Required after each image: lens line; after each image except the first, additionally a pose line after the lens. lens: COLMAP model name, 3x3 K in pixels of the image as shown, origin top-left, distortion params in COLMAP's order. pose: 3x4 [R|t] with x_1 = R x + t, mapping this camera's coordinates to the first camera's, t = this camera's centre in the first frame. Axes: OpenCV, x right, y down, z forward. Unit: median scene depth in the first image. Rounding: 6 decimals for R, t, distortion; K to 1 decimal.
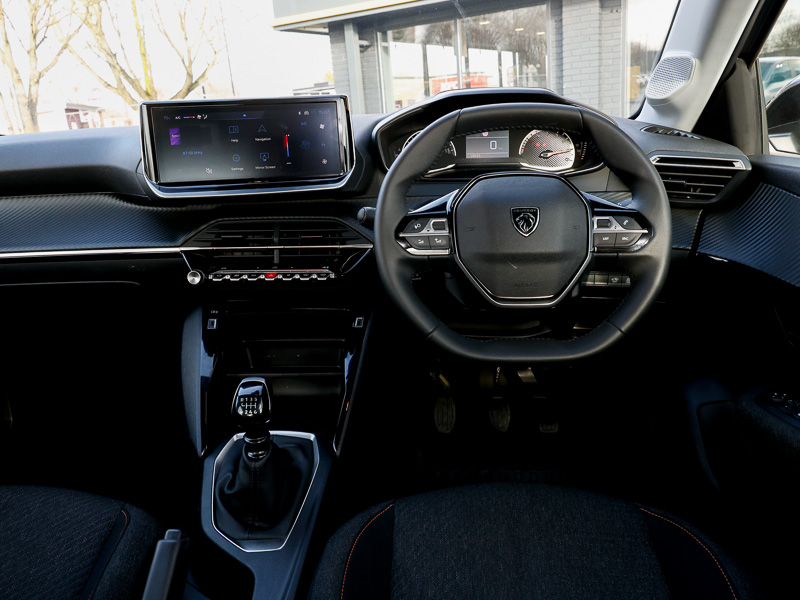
lens RADIAL K [[535.5, 0, 399.2], [0, 535.5, 271.4], [0, 0, 1]] dist [0.006291, -0.000091]
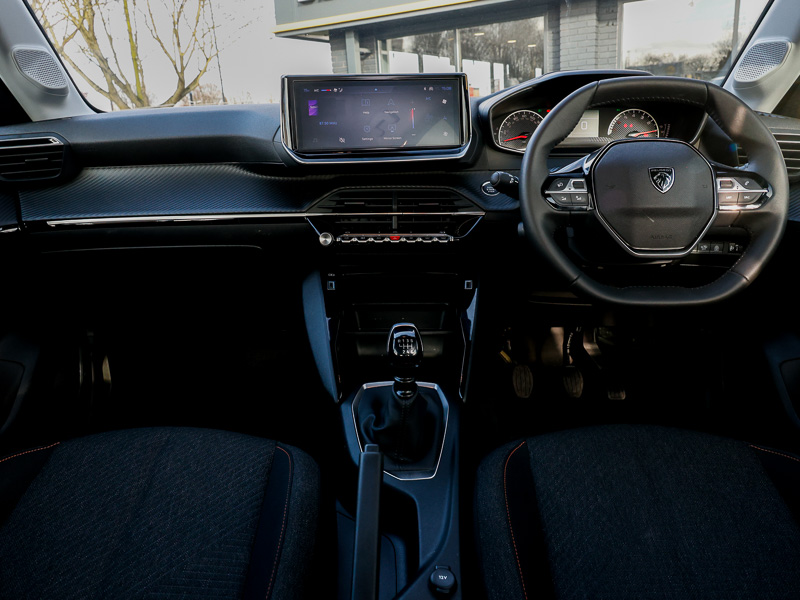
lens RADIAL K [[529.7, 0, 399.7], [0, 529.7, 272.3], [0, 0, 1]] dist [0.003557, 0.002270]
pose [[0.999658, 0.008967, 0.024585, -0.258284], [-0.008679, 0.999893, -0.011760, 0.089835], [-0.024688, 0.011542, 0.999629, -0.069161]]
